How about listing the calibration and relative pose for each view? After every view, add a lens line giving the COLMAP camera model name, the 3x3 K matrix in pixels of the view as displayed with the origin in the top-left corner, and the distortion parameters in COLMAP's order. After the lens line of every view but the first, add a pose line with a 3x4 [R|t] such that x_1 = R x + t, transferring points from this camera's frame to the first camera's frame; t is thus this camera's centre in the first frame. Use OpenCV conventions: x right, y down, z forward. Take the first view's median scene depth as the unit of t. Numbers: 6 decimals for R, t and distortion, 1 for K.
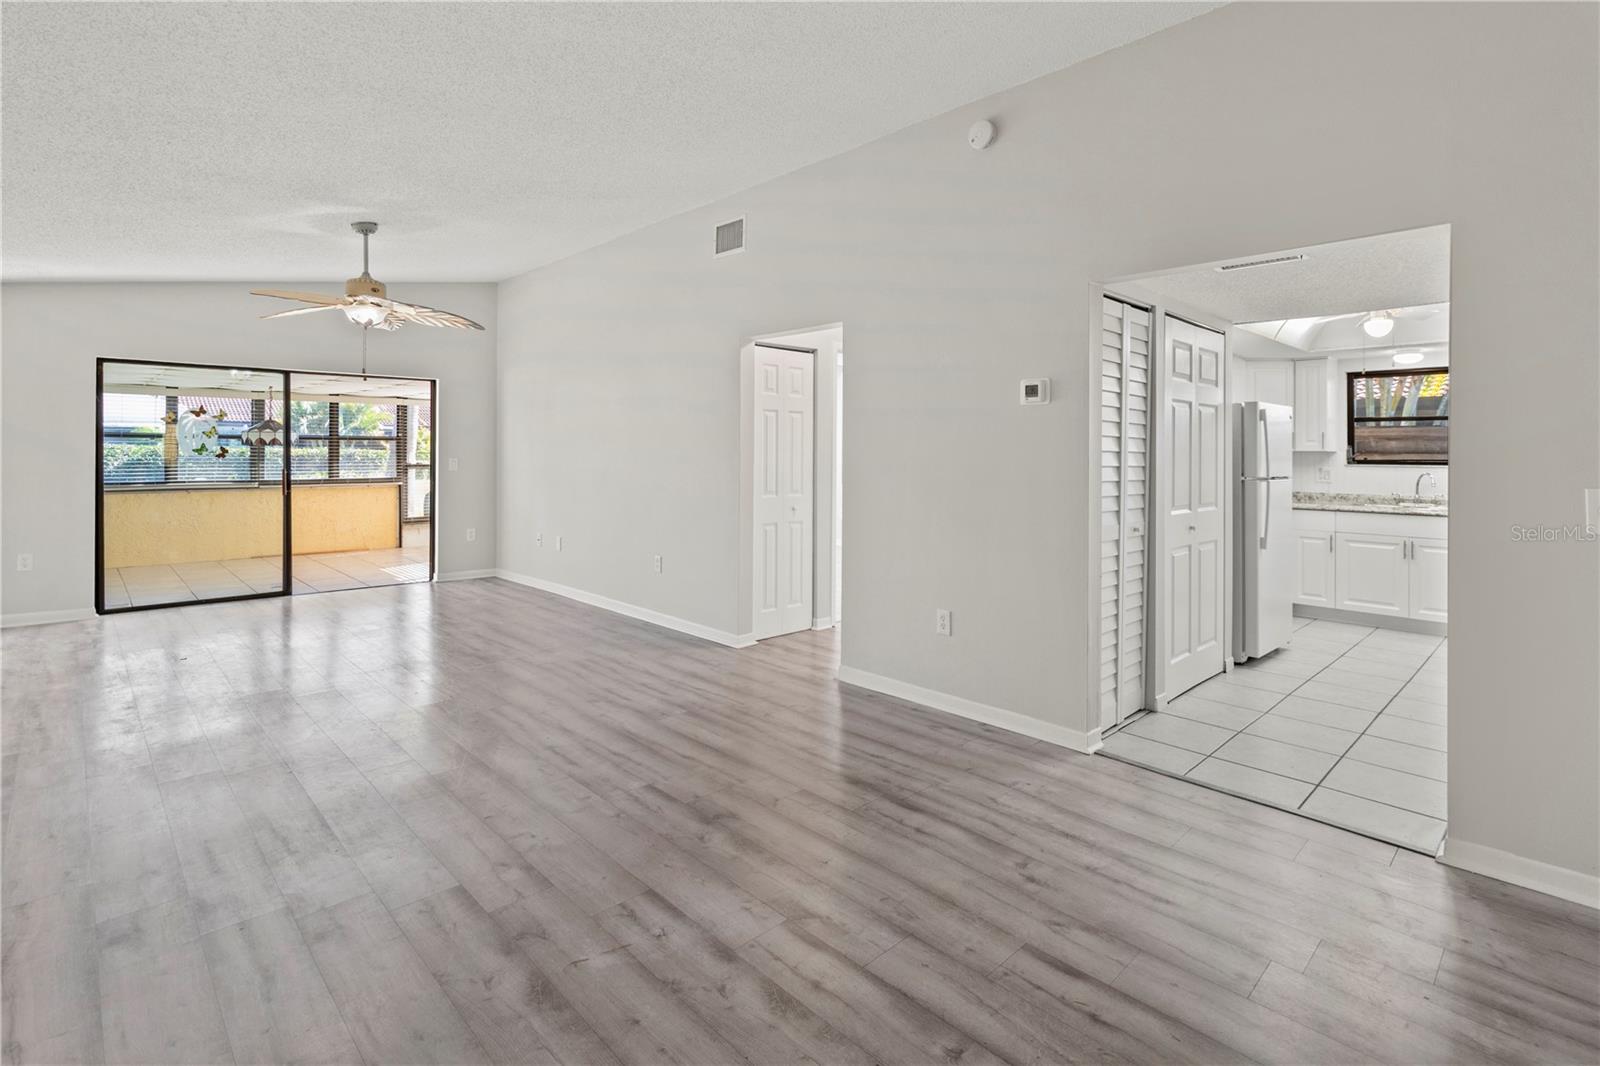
lens RADIAL K [[762.8, 0, 816.8], [0, 762.8, 442.8], [0, 0, 1]] dist [-0.000092, -0.000190]
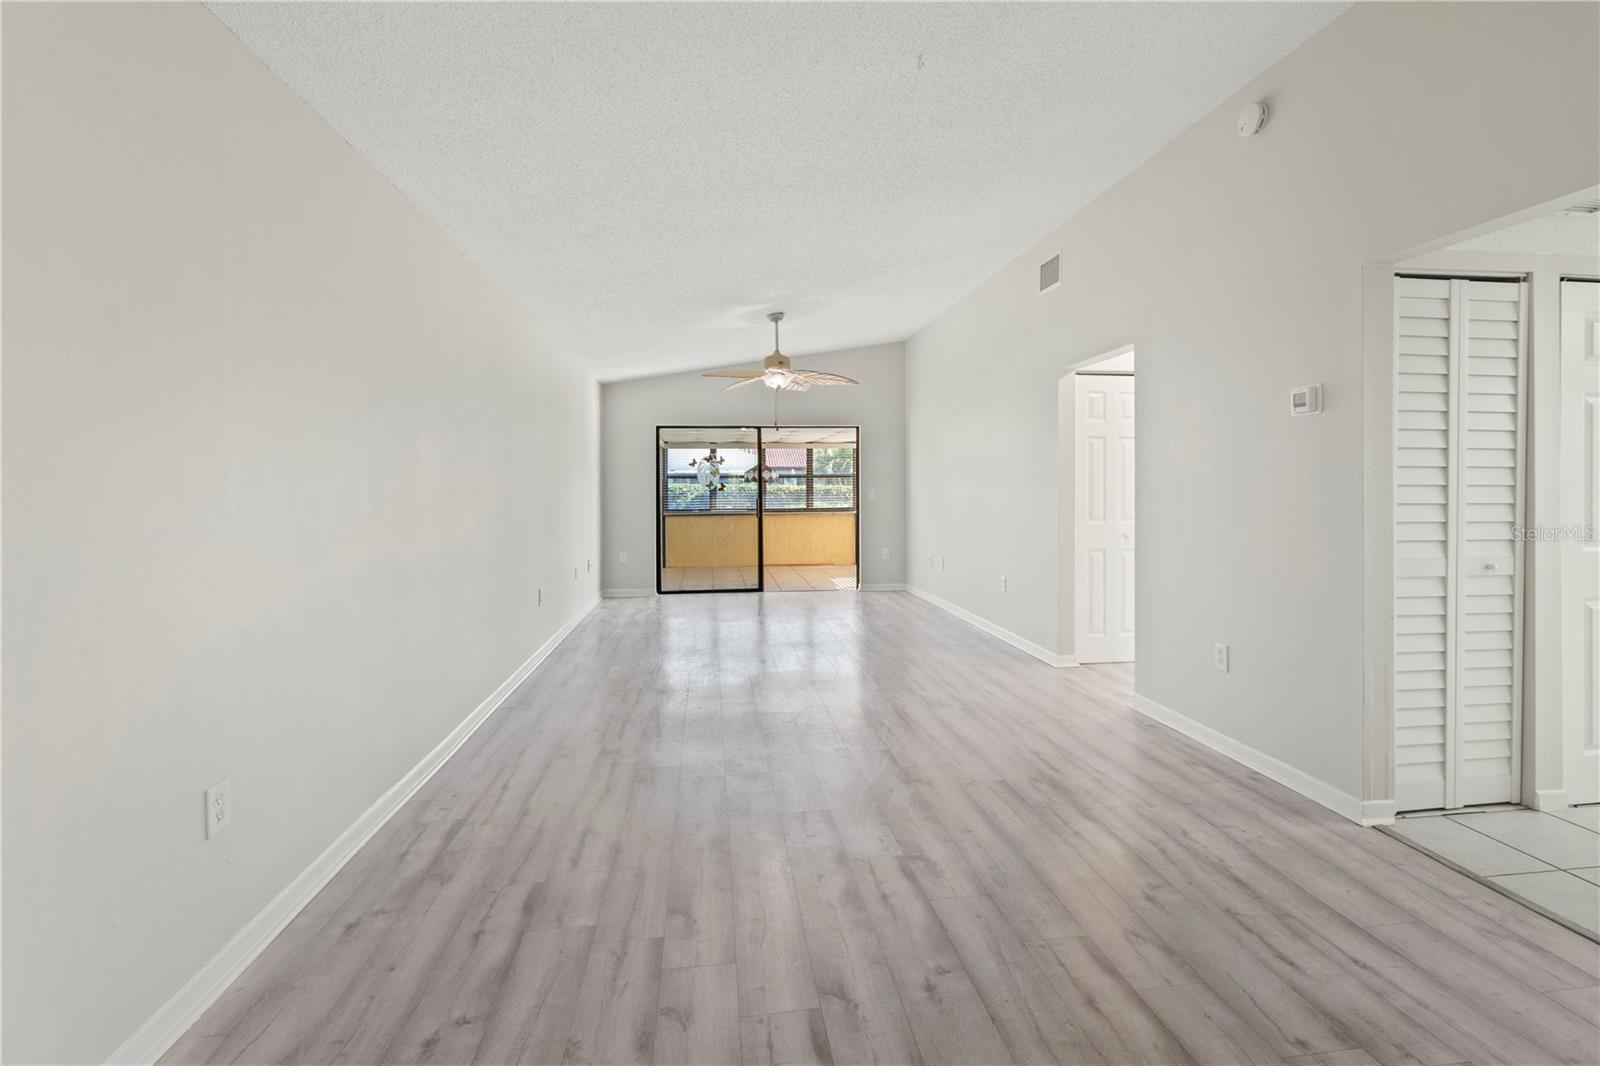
lens RADIAL K [[749.3, 0, 804.7], [0, 749.3, 469.2], [0, 0, 1]] dist [0.002212, 0.000063]
pose [[0.796475, -0.026333, -0.604098, 0.242288], [0.018265, 0.999643, -0.019493, 0.012676], [0.604395, 0.004492, 0.796672, -0.021383]]
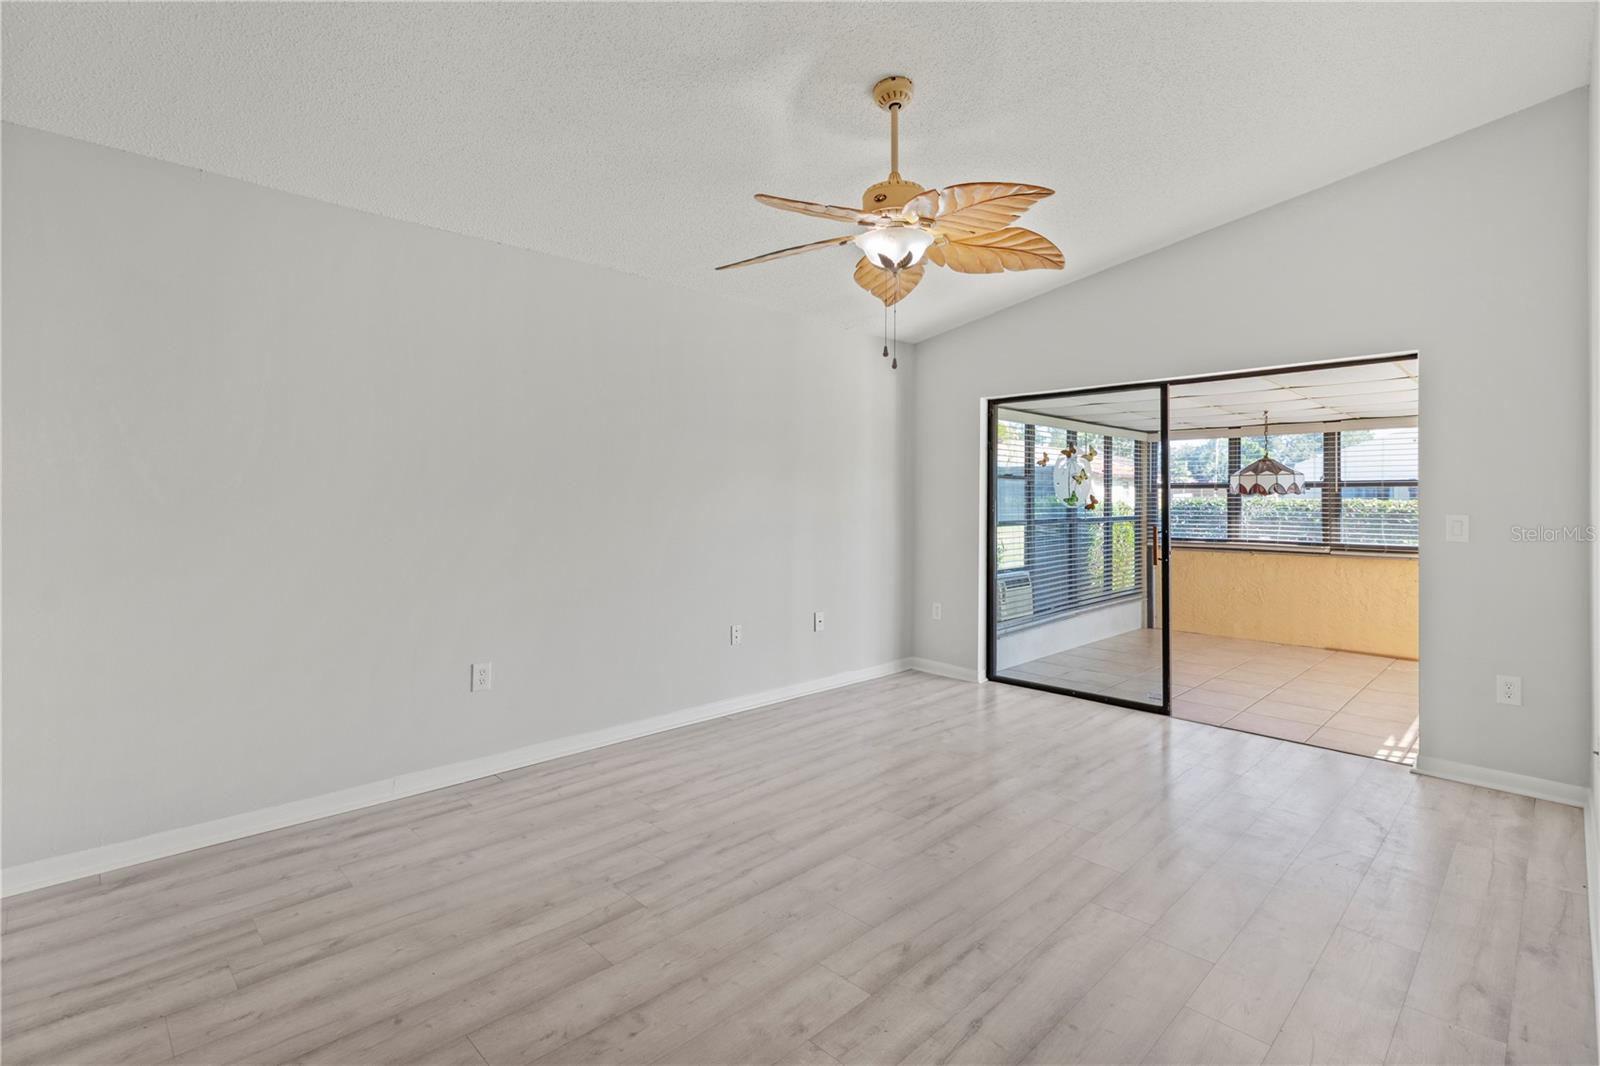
lens RADIAL K [[740.2, 0, 831.5], [0, 740.2, 488.6], [0, 0, 1]] dist [-0.004585, -0.000686]
pose [[0.017222, -0.024129, -0.999560, -0.059208], [0.007457, 0.999684, -0.024004, 0.018671], [0.999824, -0.007041, 0.017397, 0.951165]]
